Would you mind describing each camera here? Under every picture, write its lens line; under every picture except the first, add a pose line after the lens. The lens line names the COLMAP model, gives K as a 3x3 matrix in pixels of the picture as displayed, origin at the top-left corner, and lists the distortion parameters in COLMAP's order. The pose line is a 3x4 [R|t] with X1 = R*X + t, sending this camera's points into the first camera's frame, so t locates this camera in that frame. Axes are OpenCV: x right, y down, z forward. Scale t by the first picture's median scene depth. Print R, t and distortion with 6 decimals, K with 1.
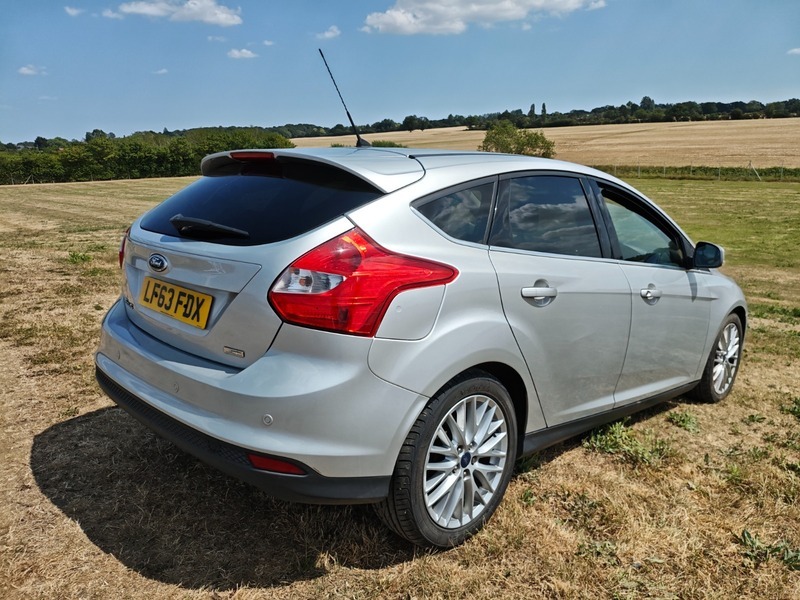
lens RADIAL K [[623.3, 0, 403.1], [0, 623.3, 295.5], [0, 0, 1]] dist [0.040801, -0.083752]
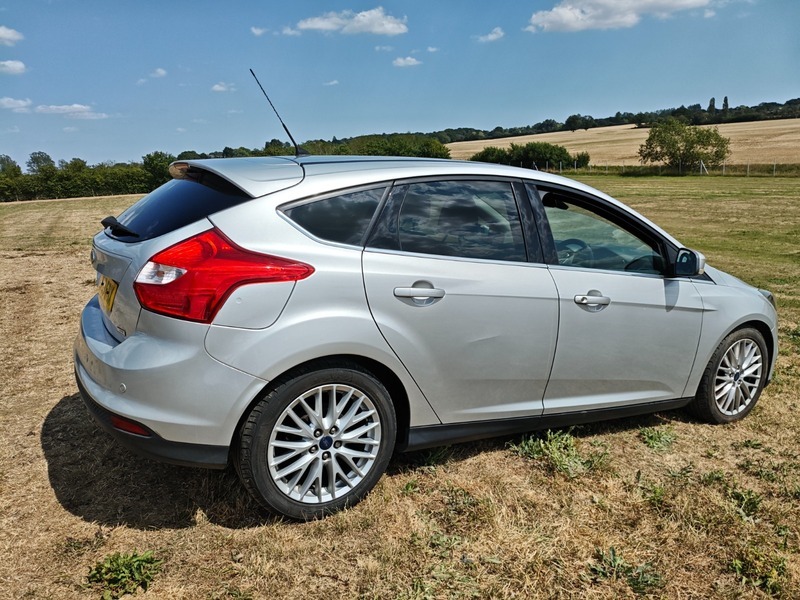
lens RADIAL K [[623.2, 0, 391.2], [0, 623.2, 302.6], [0, 0, 1]] dist [0.014598, -0.040009]
pose [[0.963937, 0.040415, -0.263043, 0.301800], [-0.038686, 0.999182, 0.011750, 0.000862], [0.263303, -0.001151, 0.964713, -0.011925]]
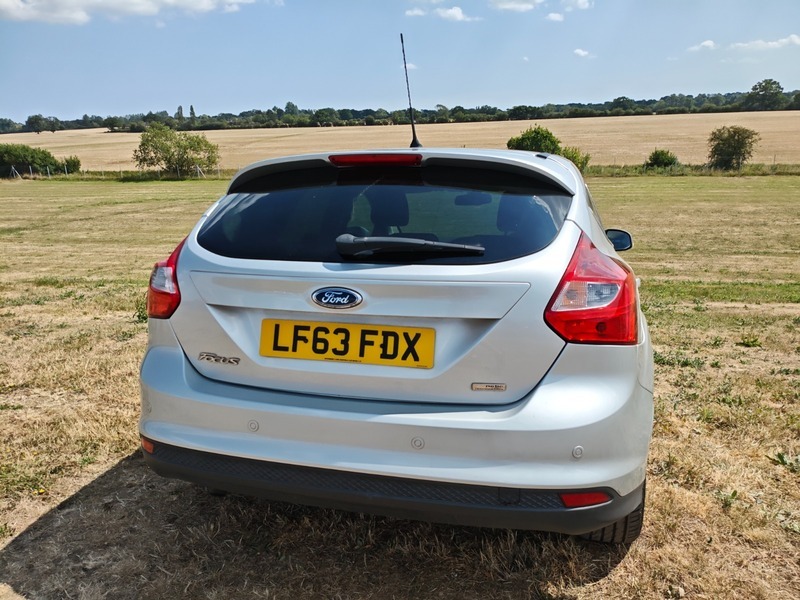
lens RADIAL K [[619.1, 0, 397.4], [0, 619.1, 315.9], [0, 0, 1]] dist [0.029688, -0.050512]
pose [[0.864708, -0.134512, 0.483928, -0.450015], [0.121339, 0.990879, 0.058609, -0.041802], [-0.487398, 0.008039, 0.873143, 0.180992]]
